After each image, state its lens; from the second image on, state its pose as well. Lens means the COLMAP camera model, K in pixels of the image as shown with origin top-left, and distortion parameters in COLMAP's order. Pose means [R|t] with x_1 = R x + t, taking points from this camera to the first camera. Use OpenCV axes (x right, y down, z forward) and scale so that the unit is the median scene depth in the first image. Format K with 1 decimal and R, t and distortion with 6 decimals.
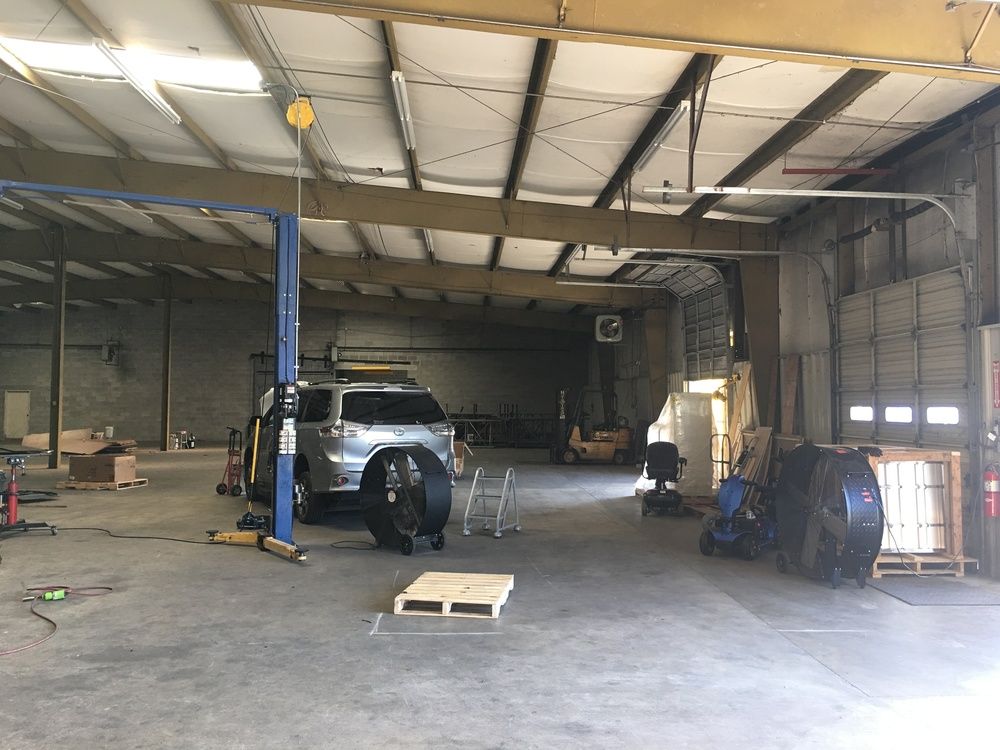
lens RADIAL K [[850.8, 0, 499.8], [0, 850.8, 366.0], [0, 0, 1]] dist [0.080110, -0.110855]
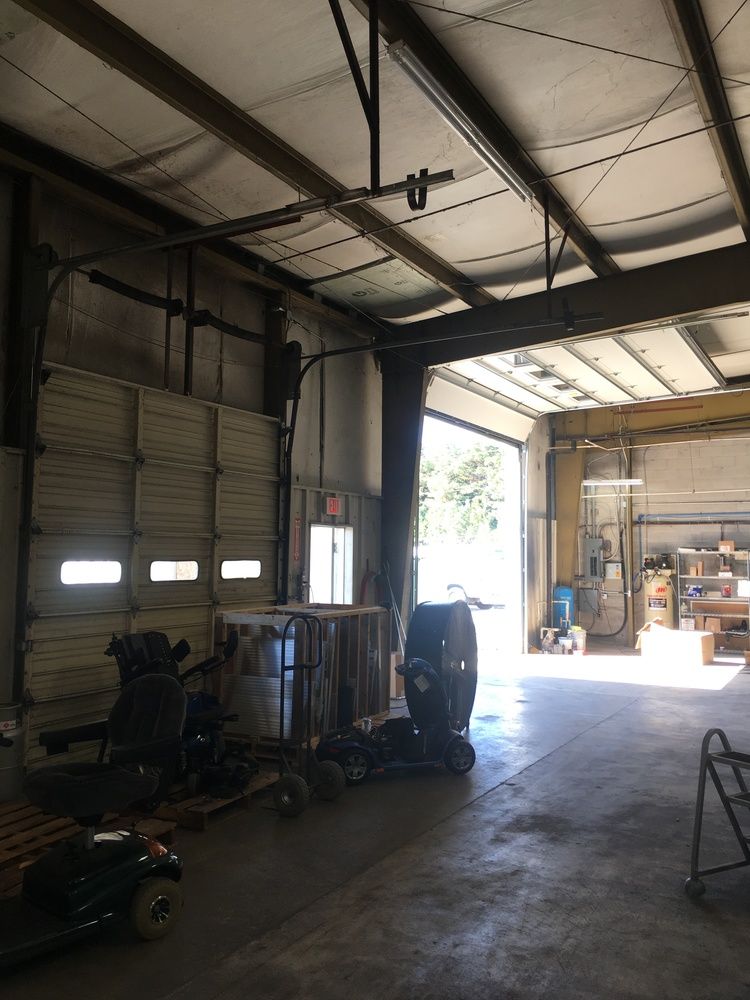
lens RADIAL K [[850.8, 0, 378.5], [0, 850.8, 496.5], [0, 0, 1]] dist [0.080110, -0.110855]
pose [[-0.857777, 0.036994, 0.512689, -0.071029], [-0.021871, 0.993877, -0.108306, 0.075336], [-0.513557, -0.104115, -0.851716, 1.700234]]
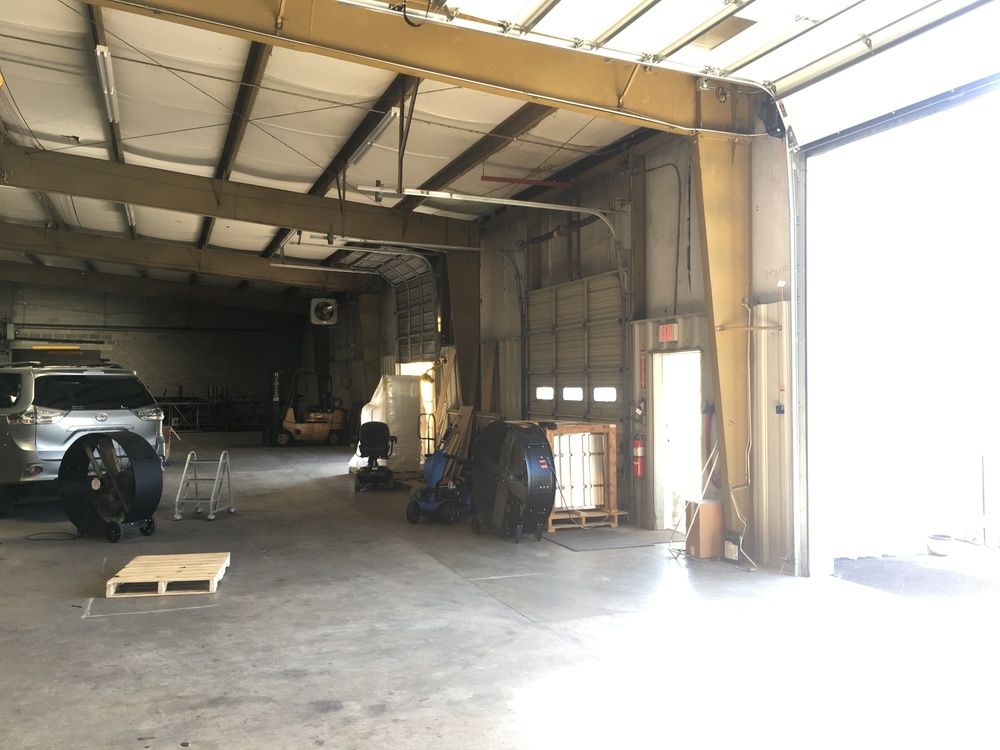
lens RADIAL K [[850.8, 0, 495.9], [0, 850.8, 368.1], [0, 0, 1]] dist [0.080110, -0.110855]
pose [[0.947029, 0.000586, 0.321147, -0.010970], [-0.008731, 0.999676, 0.023923, -0.006381], [-0.321029, -0.025460, 0.946727, -0.074152]]
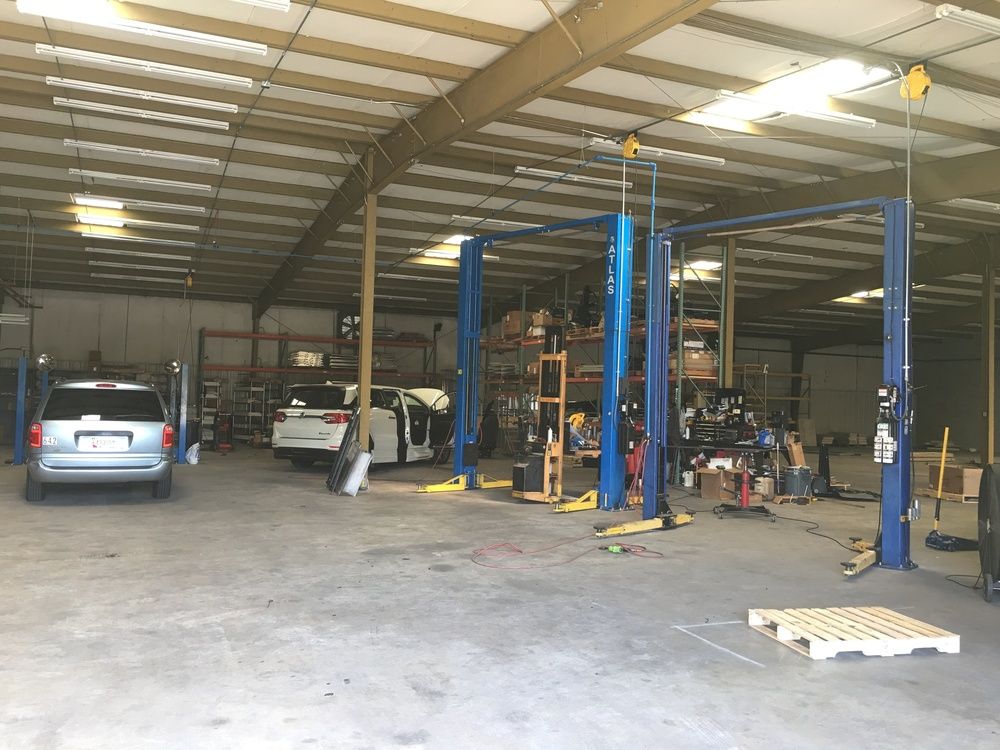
lens RADIAL K [[850.8, 0, 500.3], [0, 850.8, 370.5], [0, 0, 1]] dist [0.080110, -0.110855]
pose [[0.356350, -0.028903, -0.933905, 0.486502], [0.015032, 0.999569, -0.025200, 0.022140], [0.934231, -0.005058, 0.356631, 0.300118]]
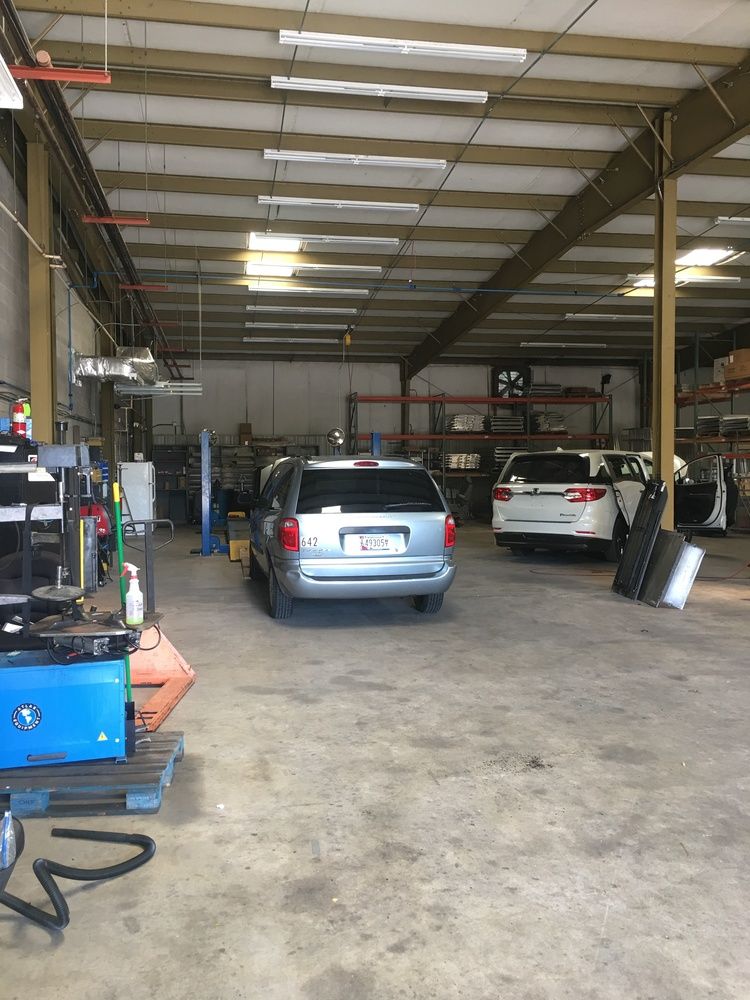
lens RADIAL K [[850.8, 0, 372.7], [0, 850.8, 486.1], [0, 0, 1]] dist [0.080110, -0.110855]
pose [[0.134868, 0.022118, -0.990617, -0.005376], [0.048319, 0.998415, 0.028871, -0.000055], [0.989685, -0.051759, 0.133585, 0.085454]]
